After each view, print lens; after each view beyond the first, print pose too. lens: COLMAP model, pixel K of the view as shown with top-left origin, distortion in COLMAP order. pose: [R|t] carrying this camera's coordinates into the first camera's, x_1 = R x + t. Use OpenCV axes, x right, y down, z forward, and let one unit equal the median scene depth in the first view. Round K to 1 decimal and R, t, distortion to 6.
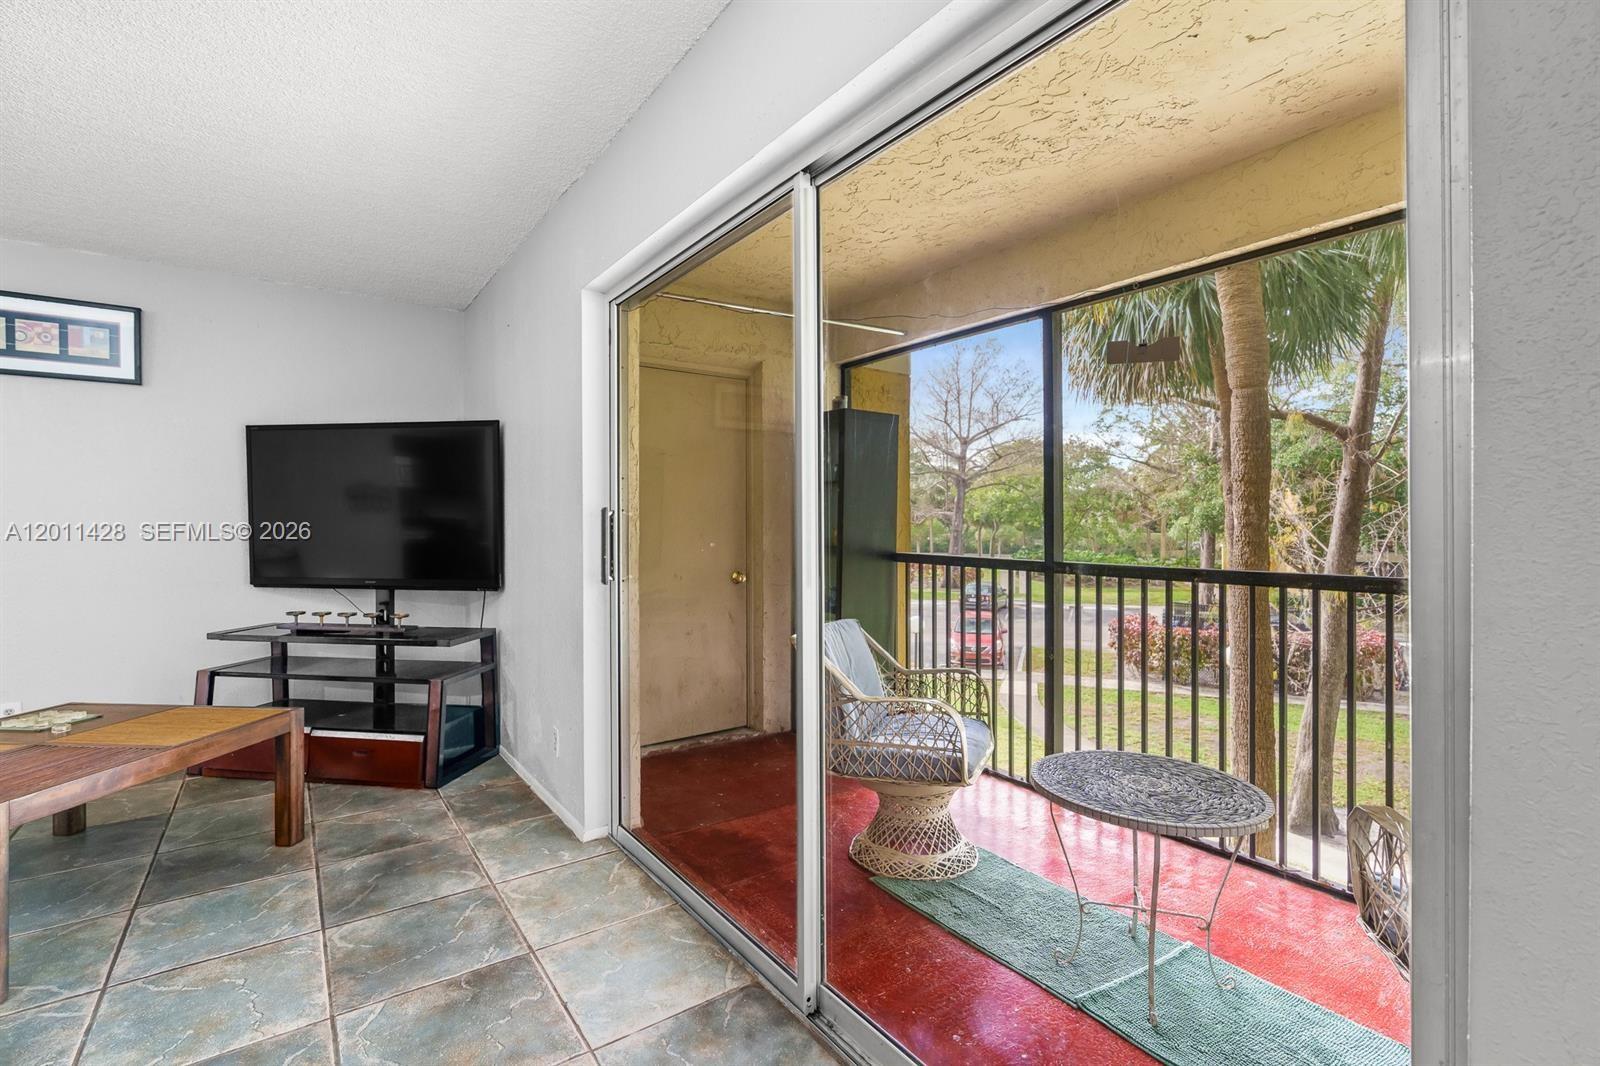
lens RADIAL K [[730.3, 0, 808.5], [0, 730.3, 524.9], [0, 0, 1]] dist [-0.005469, 0.004712]
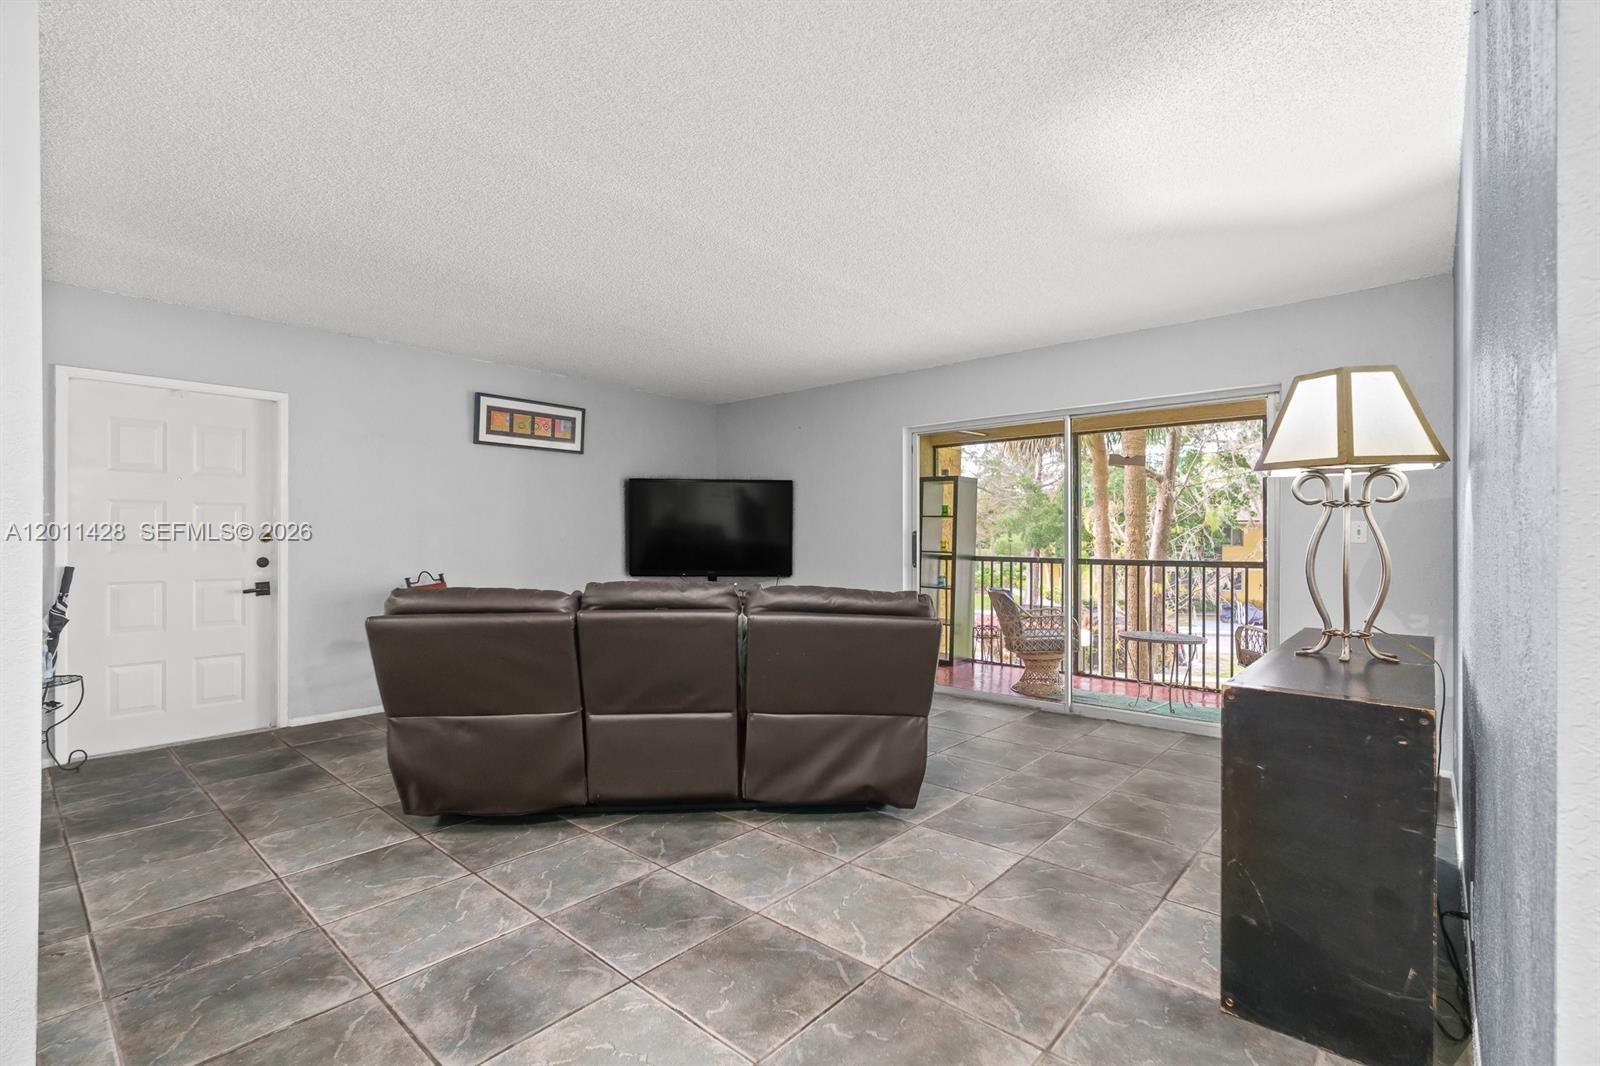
lens RADIAL K [[730.3, 0, 801.3], [0, 730.3, 537.0], [0, 0, 1]] dist [-0.005469, 0.004712]
pose [[0.975407, 0.006021, 0.220329, -0.069224], [-0.005236, 0.999978, -0.004146, 0.000295], [-0.220349, 0.002891, 0.975417, -0.064617]]
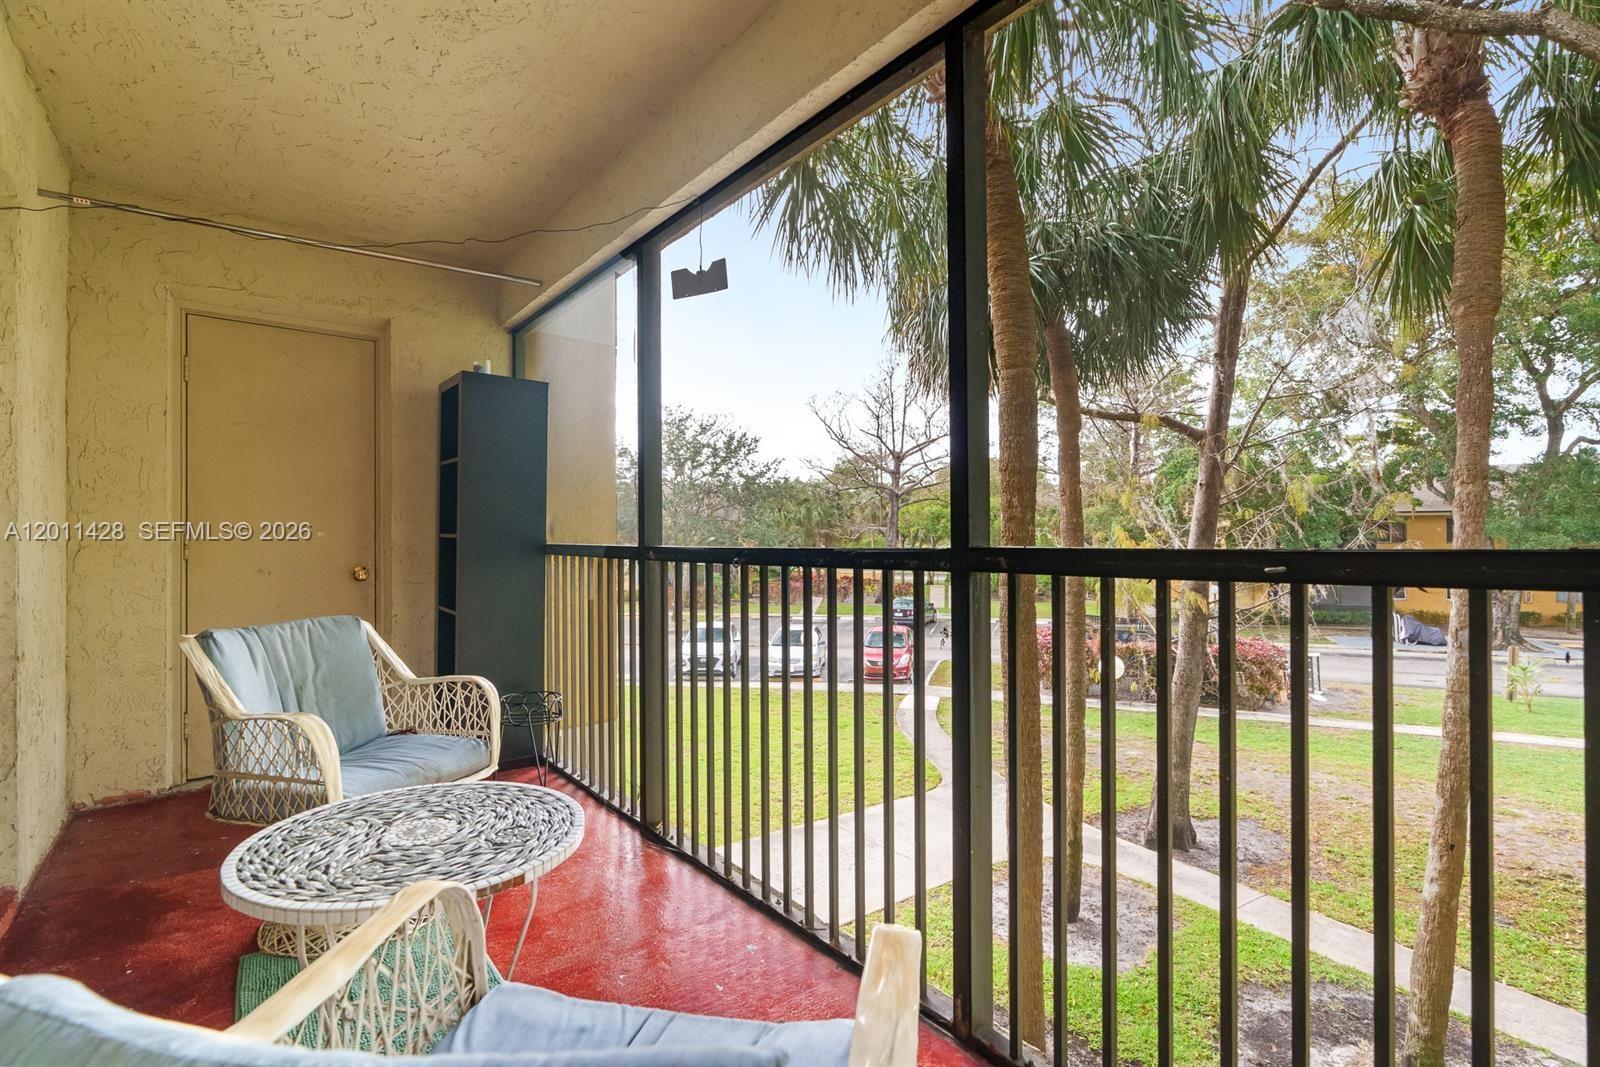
lens RADIAL K [[730.3, 0, 813.4], [0, 730.3, 539.5], [0, 0, 1]] dist [-0.005469, 0.004712]
pose [[0.998164, -0.004535, 0.060403, 0.038466], [0.004861, 0.999974, -0.005263, 0.003765], [-0.060377, 0.005547, 0.998160, 0.013790]]
